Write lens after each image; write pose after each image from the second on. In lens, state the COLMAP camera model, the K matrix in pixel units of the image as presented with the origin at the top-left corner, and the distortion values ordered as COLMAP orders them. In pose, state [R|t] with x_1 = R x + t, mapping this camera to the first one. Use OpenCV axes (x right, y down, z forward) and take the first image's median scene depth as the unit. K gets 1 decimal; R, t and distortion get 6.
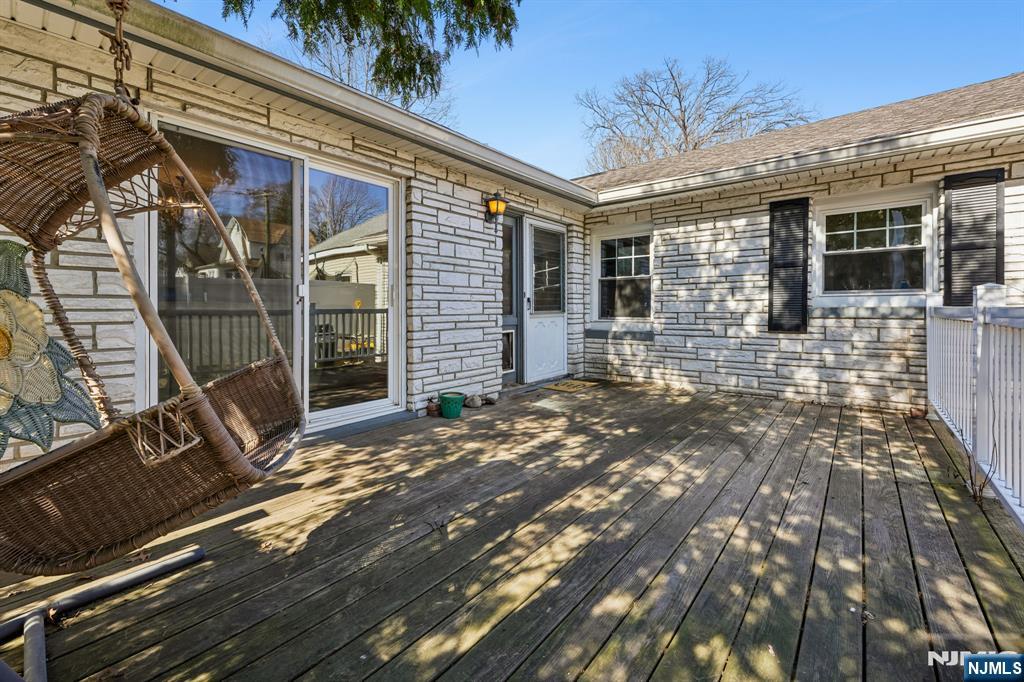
lens RADIAL K [[429.0, 0, 509.1], [0, 429.0, 309.2], [0, 0, 1]] dist [0.000843, 0.000107]
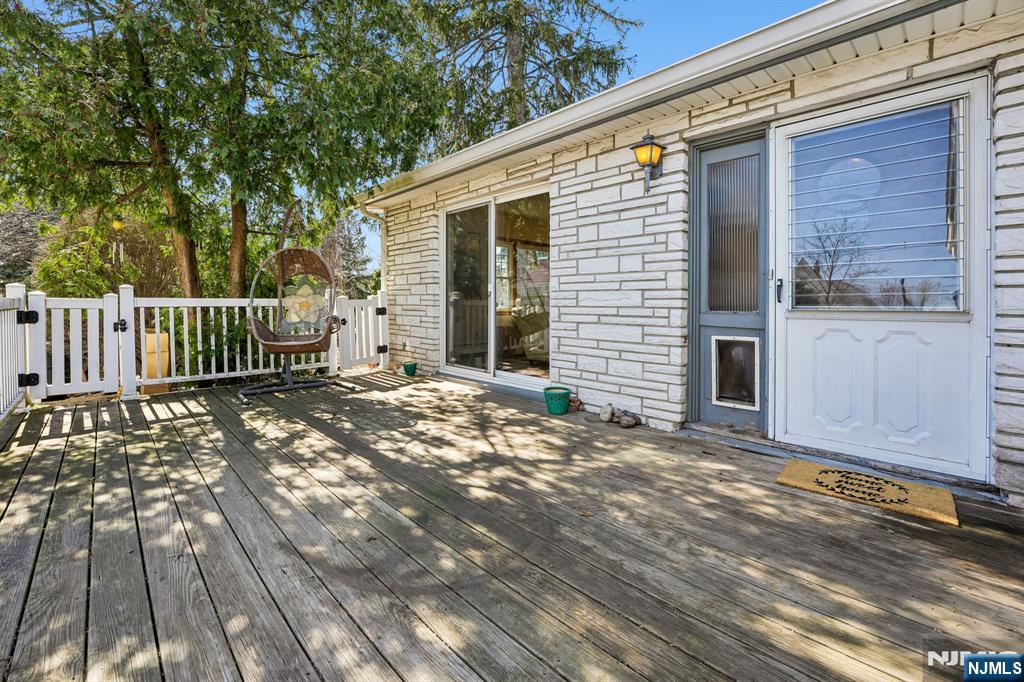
lens RADIAL K [[419.2, 0, 511.8], [0, 419.2, 305.7], [0, 0, 1]] dist [-0.019563, 0.000021]
pose [[-0.100166, 0.014841, -0.994860, 0.758375], [-0.002362, 0.999882, 0.015154, -0.001417], [0.994968, 0.003868, -0.100120, 0.944186]]
